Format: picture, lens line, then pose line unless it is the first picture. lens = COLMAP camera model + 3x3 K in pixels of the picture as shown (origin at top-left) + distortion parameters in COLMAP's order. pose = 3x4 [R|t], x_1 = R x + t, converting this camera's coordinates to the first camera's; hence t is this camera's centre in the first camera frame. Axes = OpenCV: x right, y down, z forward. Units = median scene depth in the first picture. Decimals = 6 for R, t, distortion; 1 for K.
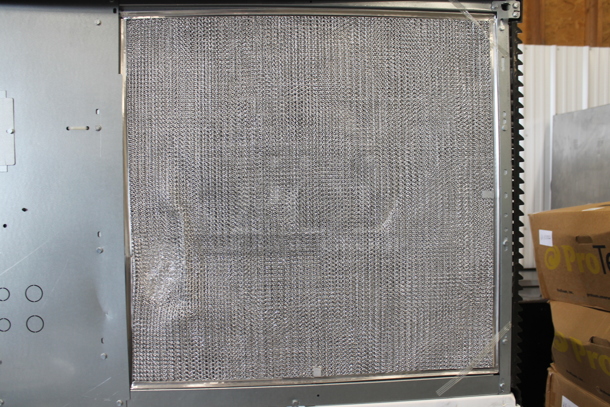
lens RADIAL K [[525.9, 0, 305.0], [0, 525.9, 203.5], [0, 0, 1]] dist [-0.163644, 0.147427]
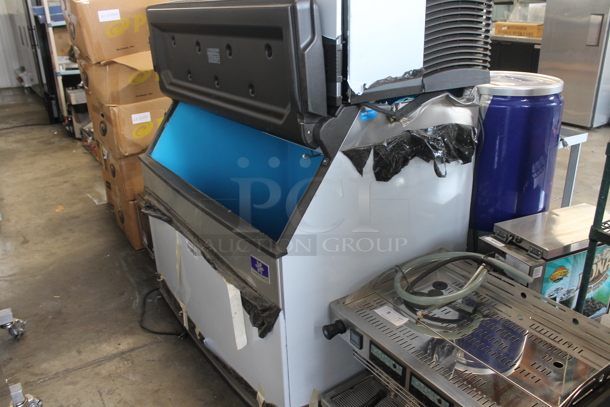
lens RADIAL K [[522.1, 0, 302.8], [0, 522.1, 205.8], [0, 0, 1]] dist [-0.160415, 0.142827]
pose [[-0.471745, -0.307253, 0.826470, -2.249265], [0.082661, 0.917784, 0.388382, 0.096714], [-0.877852, 0.251534, -0.407562, 2.342383]]
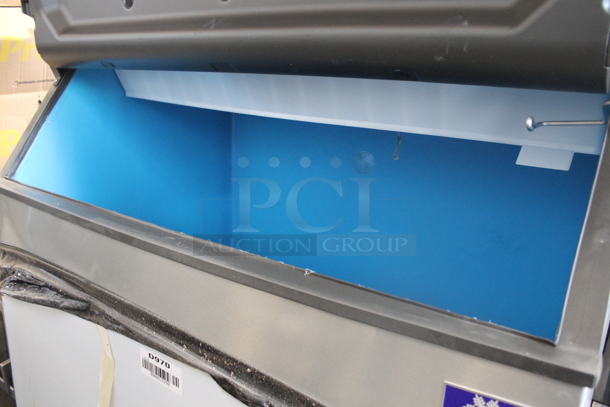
lens RADIAL K [[525.9, 0, 305.0], [0, 525.9, 203.5], [0, 0, 1]] dist [-0.163644, 0.147427]
pose [[-0.754966, -0.179289, 0.630778, -1.032146], [0.008523, 0.959135, 0.282820, 0.514828], [-0.655708, 0.218896, -0.722586, 2.343111]]
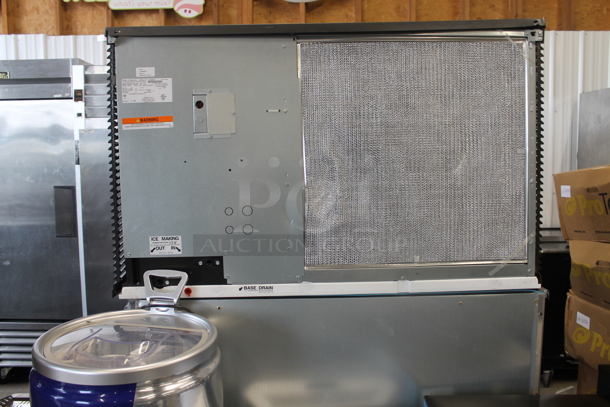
lens RADIAL K [[525.9, 0, 305.0], [0, 525.9, 203.5], [0, 0, 1]] dist [-0.163644, 0.147427]
pose [[0.998338, -0.001822, -0.057597, -0.225884], [0.004389, 0.999001, 0.044481, 0.070587], [0.057458, -0.044660, 0.997348, -0.638784]]
